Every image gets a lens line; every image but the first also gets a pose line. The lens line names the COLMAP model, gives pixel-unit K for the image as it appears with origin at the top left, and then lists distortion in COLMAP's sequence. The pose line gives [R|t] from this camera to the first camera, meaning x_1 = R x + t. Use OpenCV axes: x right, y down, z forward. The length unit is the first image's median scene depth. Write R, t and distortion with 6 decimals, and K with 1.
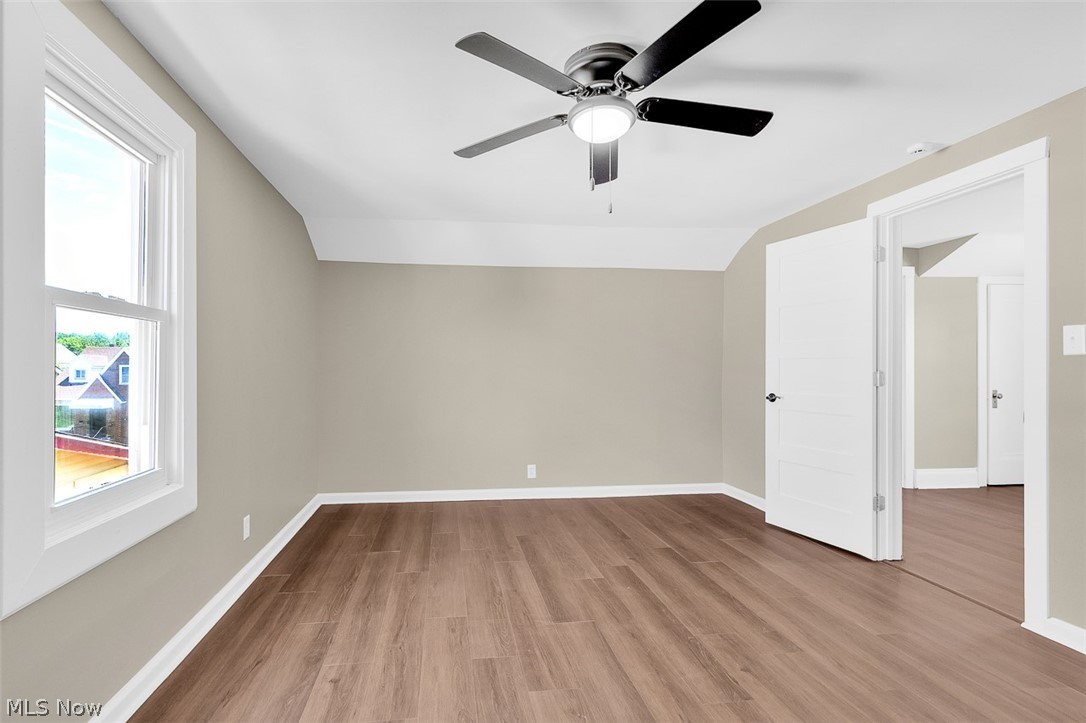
lens RADIAL K [[454.3, 0, 538.3], [0, 454.3, 367.4], [0, 0, 1]] dist [0.010669, -0.001463]
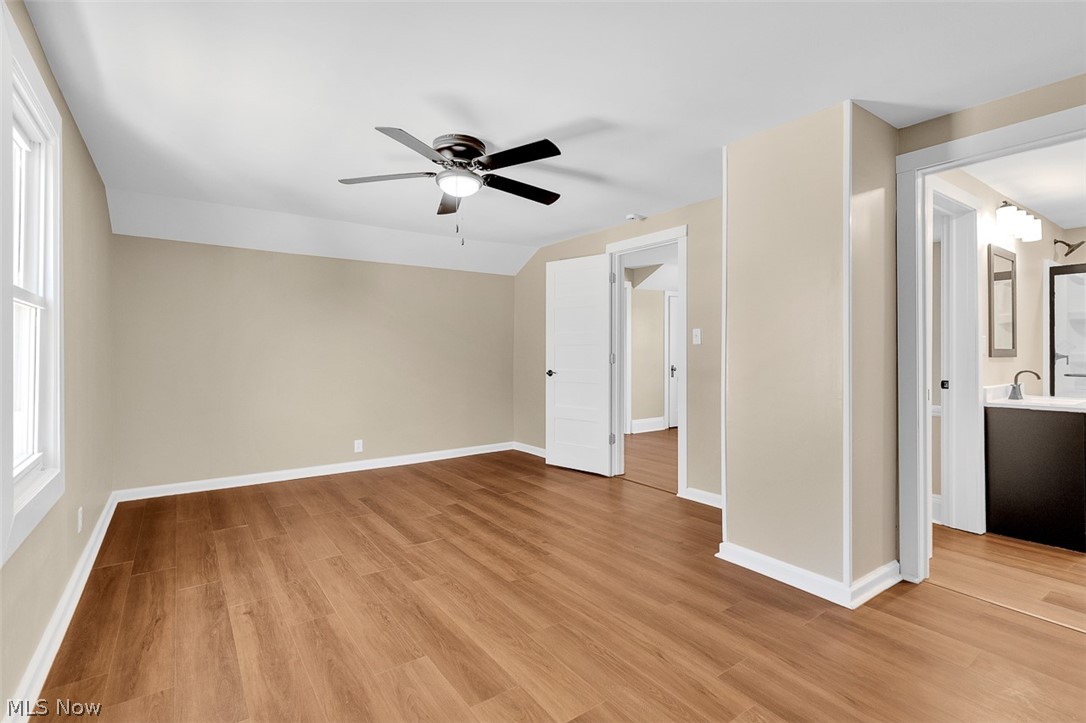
lens RADIAL K [[454.3, 0, 542.4], [0, 454.3, 354.8], [0, 0, 1]] dist [0.010669, -0.001463]
pose [[0.881890, -0.005243, 0.471425, -0.225982], [0.000478, 0.999948, 0.010227, -0.004637], [-0.471454, -0.008794, 0.881847, -0.293863]]
